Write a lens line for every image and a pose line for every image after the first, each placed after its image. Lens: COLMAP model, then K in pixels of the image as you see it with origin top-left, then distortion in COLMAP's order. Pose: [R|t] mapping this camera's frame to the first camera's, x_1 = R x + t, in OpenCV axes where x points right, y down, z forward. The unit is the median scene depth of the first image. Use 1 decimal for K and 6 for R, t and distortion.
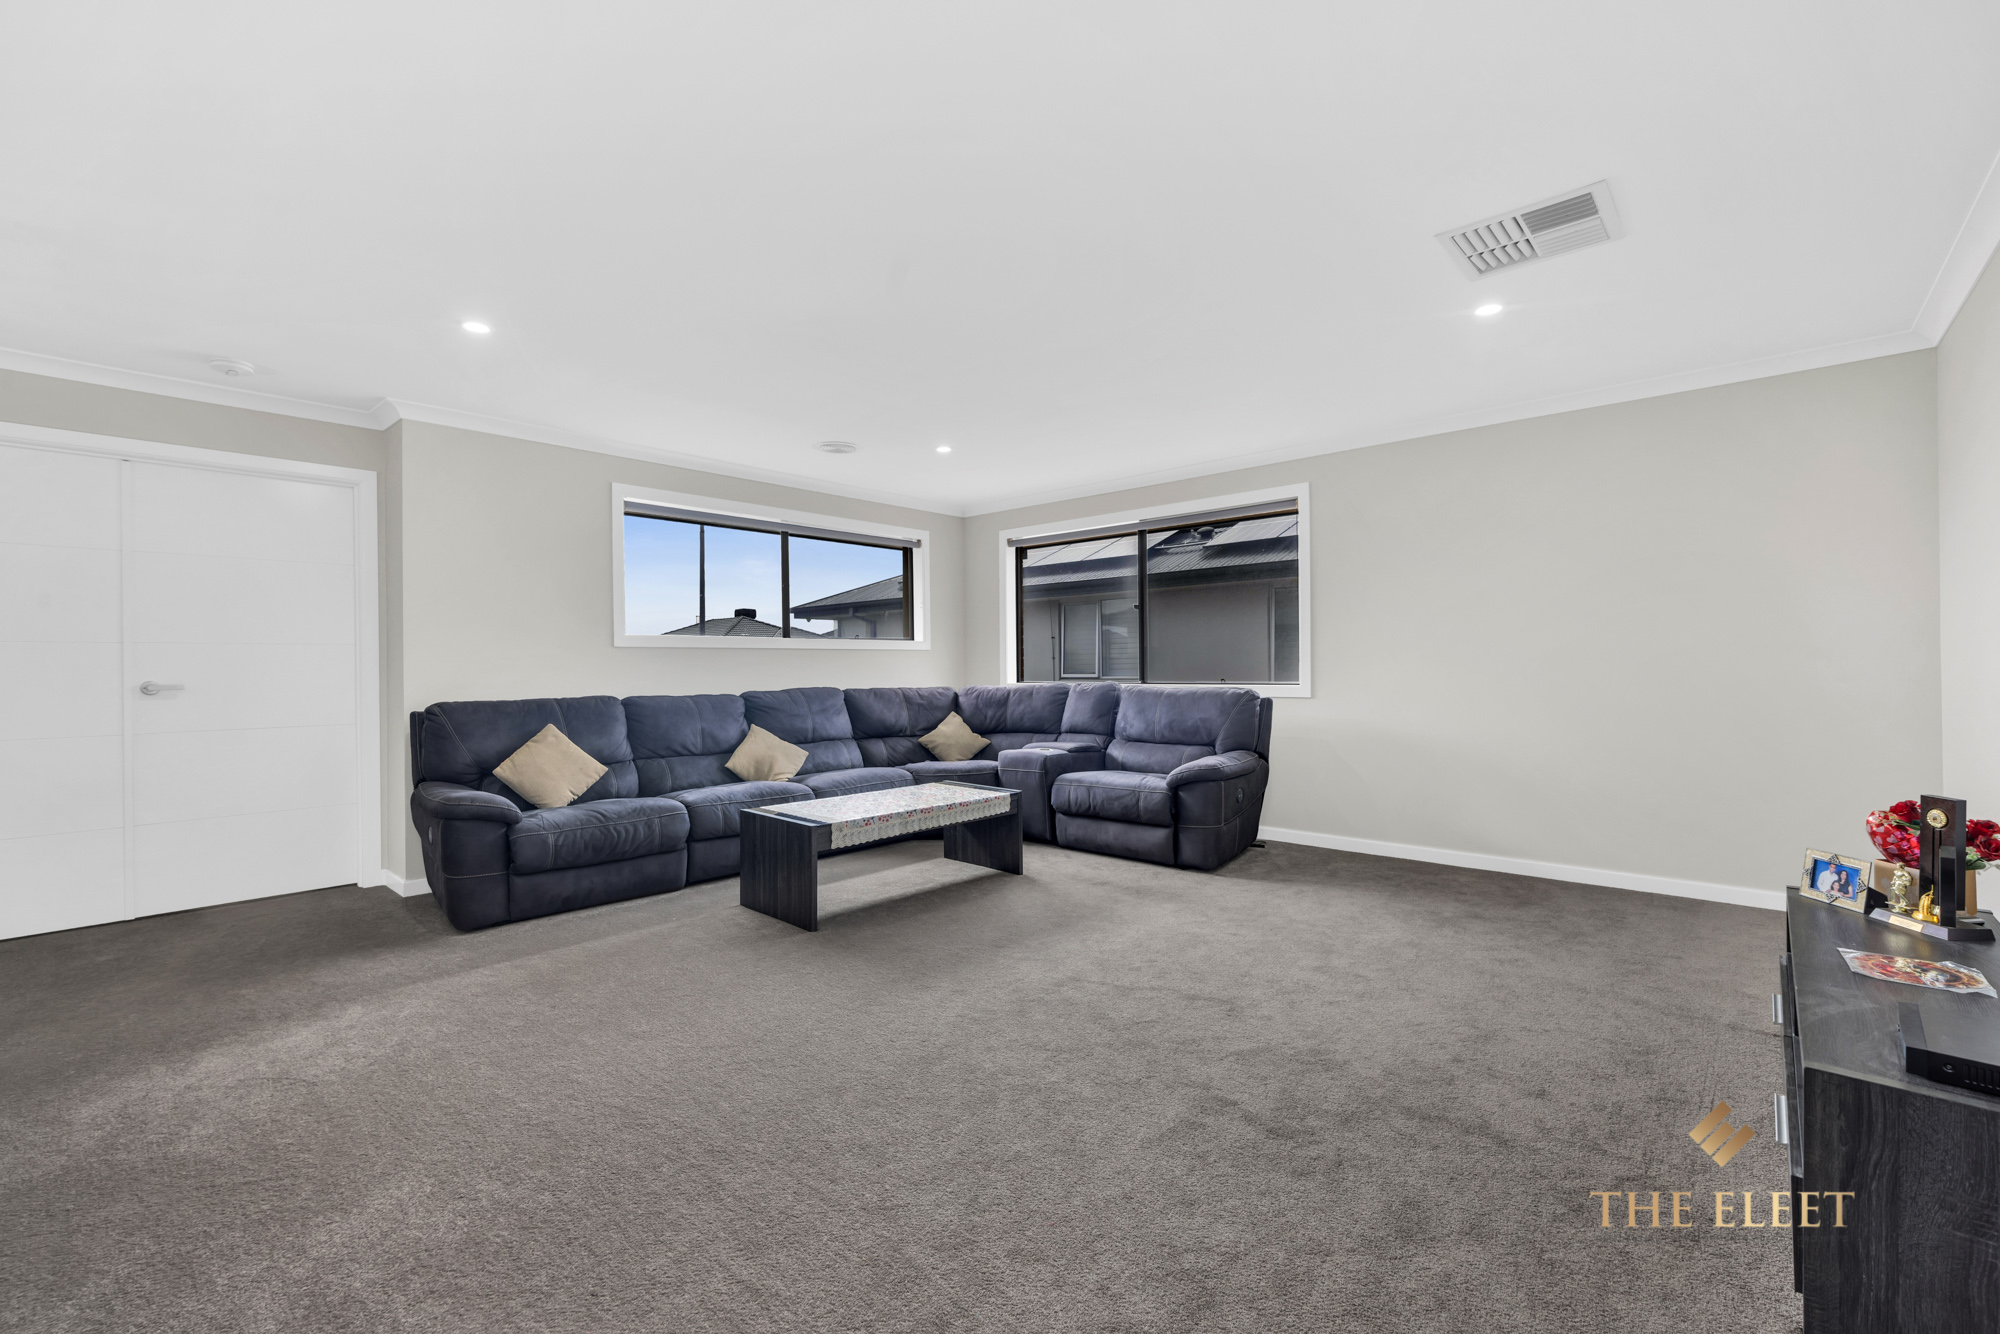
lens RADIAL K [[847.1, 0, 1003.5], [0, 847.1, 671.8], [0, 0, 1]] dist [0.001762, -0.001627]
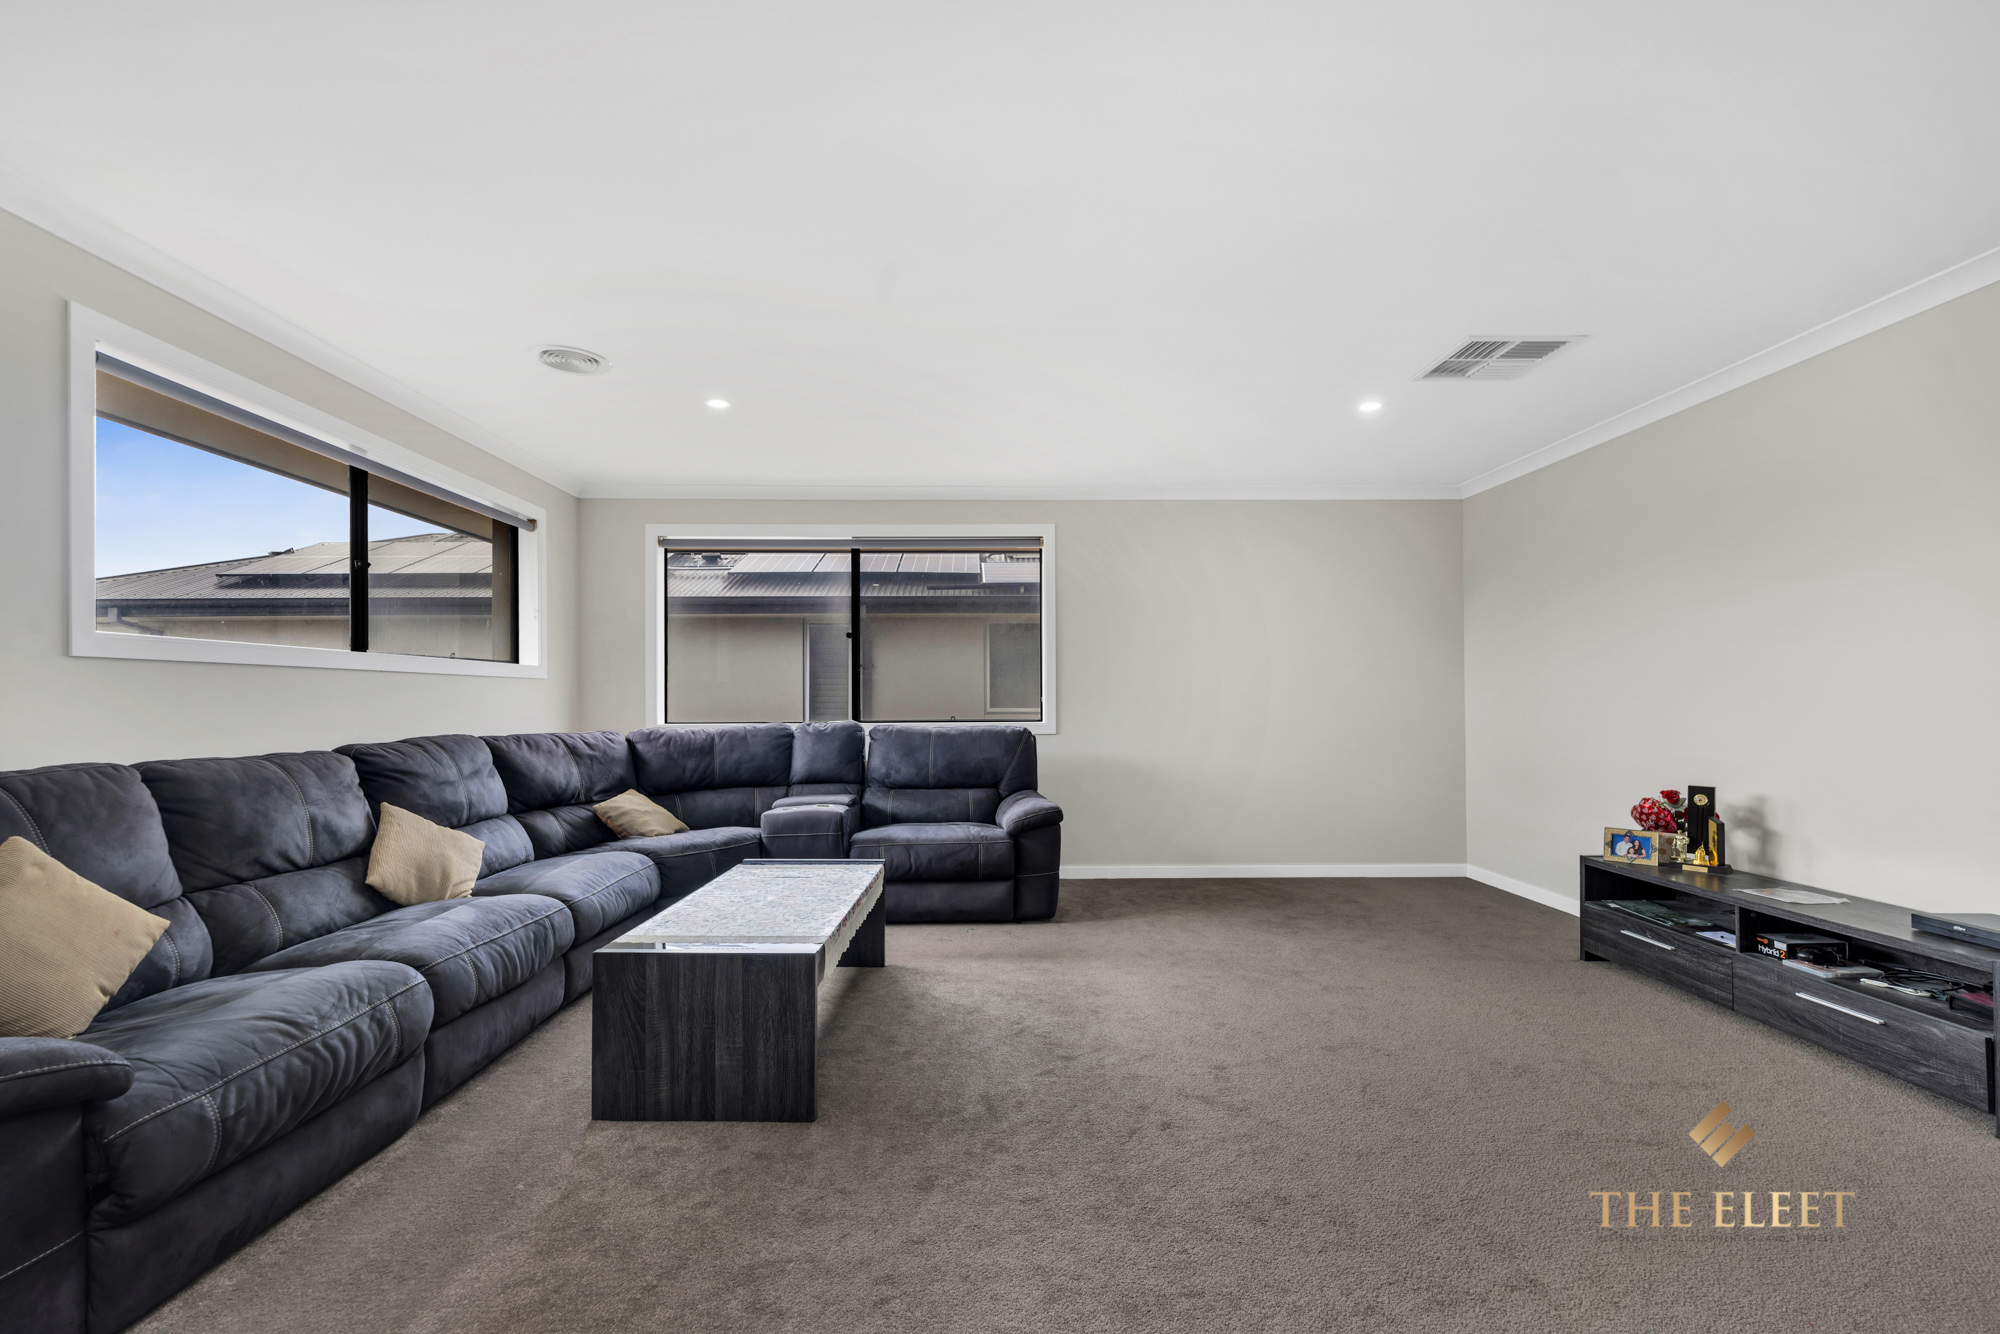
lens RADIAL K [[847.1, 0, 1017.8], [0, 847.1, 694.7], [0, 0, 1]] dist [0.001762, -0.001627]
pose [[0.727507, 0.009991, 0.686028, -0.386894], [0.001804, 0.999863, -0.016474, -0.000083], [-0.686098, 0.013222, 0.727389, 0.301708]]
